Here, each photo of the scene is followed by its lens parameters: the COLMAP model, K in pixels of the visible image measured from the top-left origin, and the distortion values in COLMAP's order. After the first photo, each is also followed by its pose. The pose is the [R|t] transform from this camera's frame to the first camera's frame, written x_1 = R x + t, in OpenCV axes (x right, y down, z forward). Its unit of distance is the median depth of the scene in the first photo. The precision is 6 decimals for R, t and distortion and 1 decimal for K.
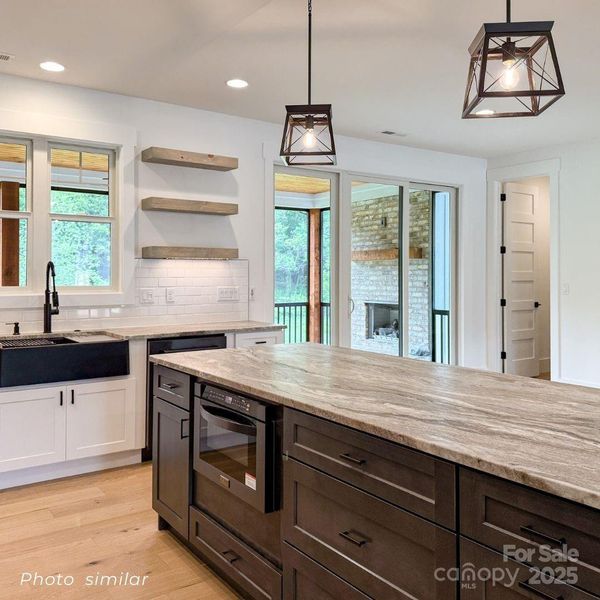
lens RADIAL K [[585.4, 0, 301.6], [0, 585.4, 267.4], [0, 0, 1]] dist [0.155386, -0.256122]
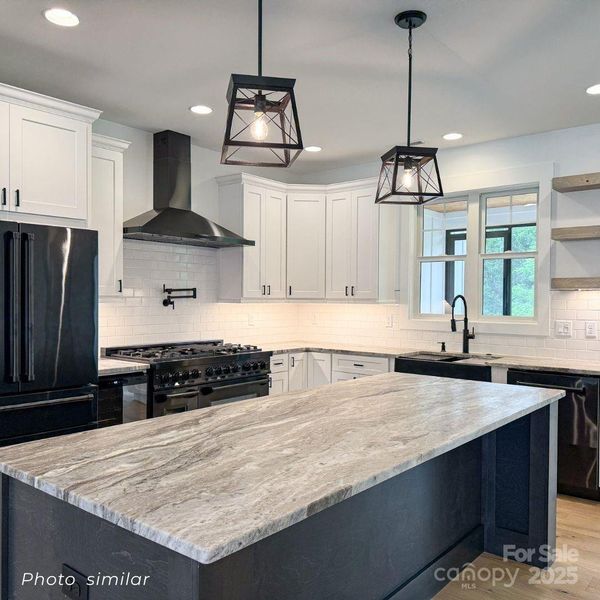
lens RADIAL K [[565.1, 0, 300.0], [0, 565.1, 300.0], [0, 0, 1]] dist [0.140359, -0.264688]
pose [[0.265089, 0.004547, -0.964213, 0.598260], [0.004063, 0.999975, 0.005833, -0.007384], [0.964215, -0.005464, 0.265064, 0.353036]]
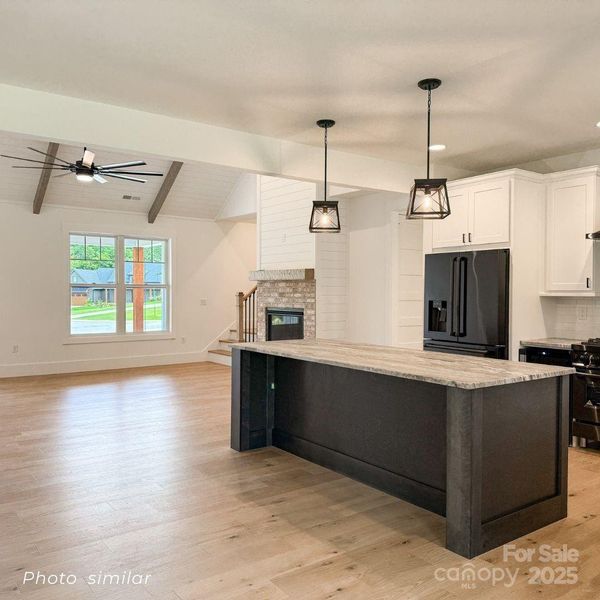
lens RADIAL K [[565.1, 0, 300.0], [0, 565.1, 300.0], [0, 0, 1]] dist [0.140359, -0.264688]
pose [[-0.999812, -0.007528, -0.017883, 0.189666], [-0.007562, 0.999970, 0.001829, 0.012620], [0.017868, 0.001964, -0.999838, 1.590281]]
